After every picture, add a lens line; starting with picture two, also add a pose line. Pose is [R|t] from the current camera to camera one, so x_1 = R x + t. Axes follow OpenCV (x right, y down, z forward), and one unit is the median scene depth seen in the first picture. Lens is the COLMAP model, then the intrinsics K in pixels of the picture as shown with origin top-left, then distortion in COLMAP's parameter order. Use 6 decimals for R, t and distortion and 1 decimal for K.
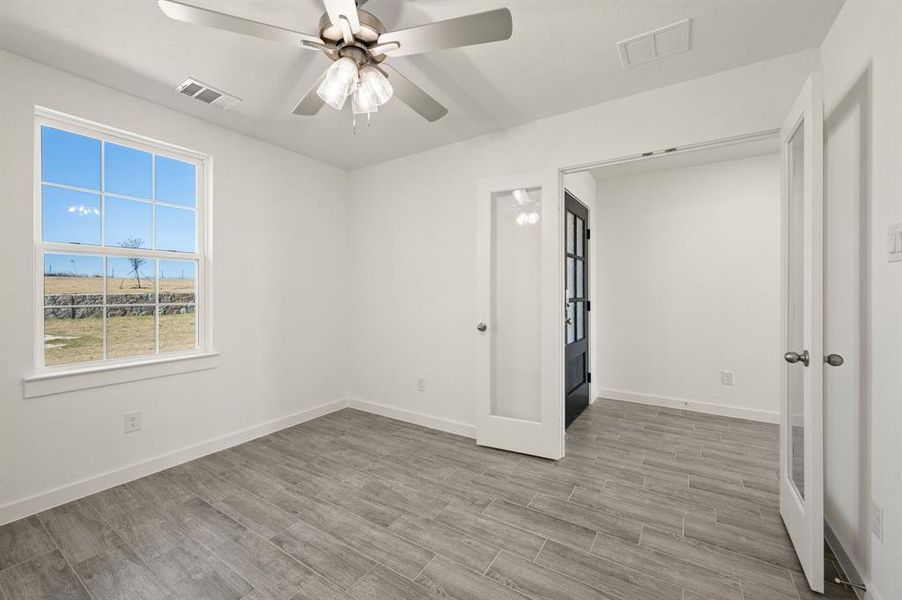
lens RADIAL K [[373.3, 0, 452.4], [0, 373.3, 296.9], [0, 0, 1]] dist [-0.001494, -0.000135]
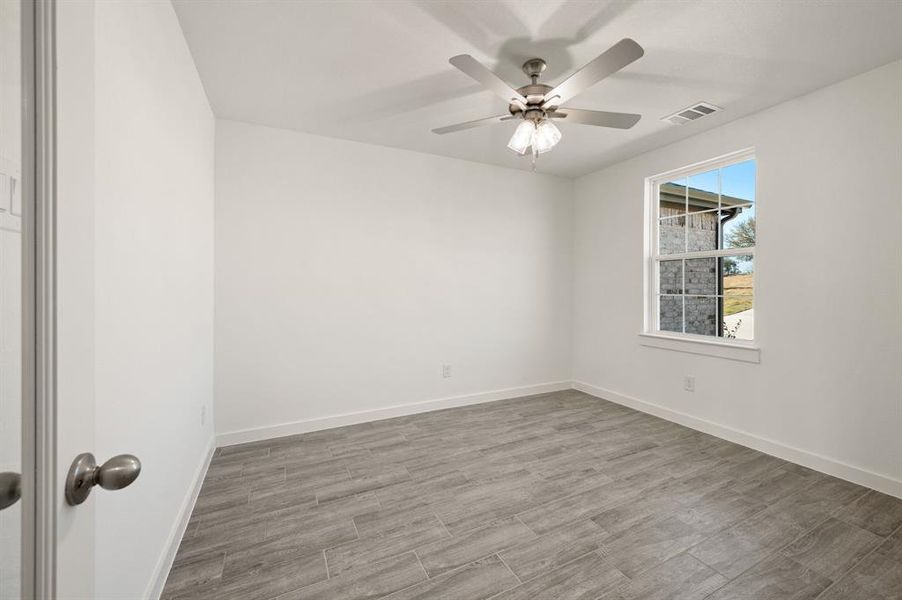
lens RADIAL K [[355.7, 0, 452.3], [0, 355.7, 300.5], [0, 0, 1]] dist [0.000045, -0.000058]
pose [[-0.521829, 0.037609, -0.852221, 0.770195], [-0.007097, 0.998802, 0.048423, -0.020928], [0.853021, 0.031317, -0.520936, 1.087267]]
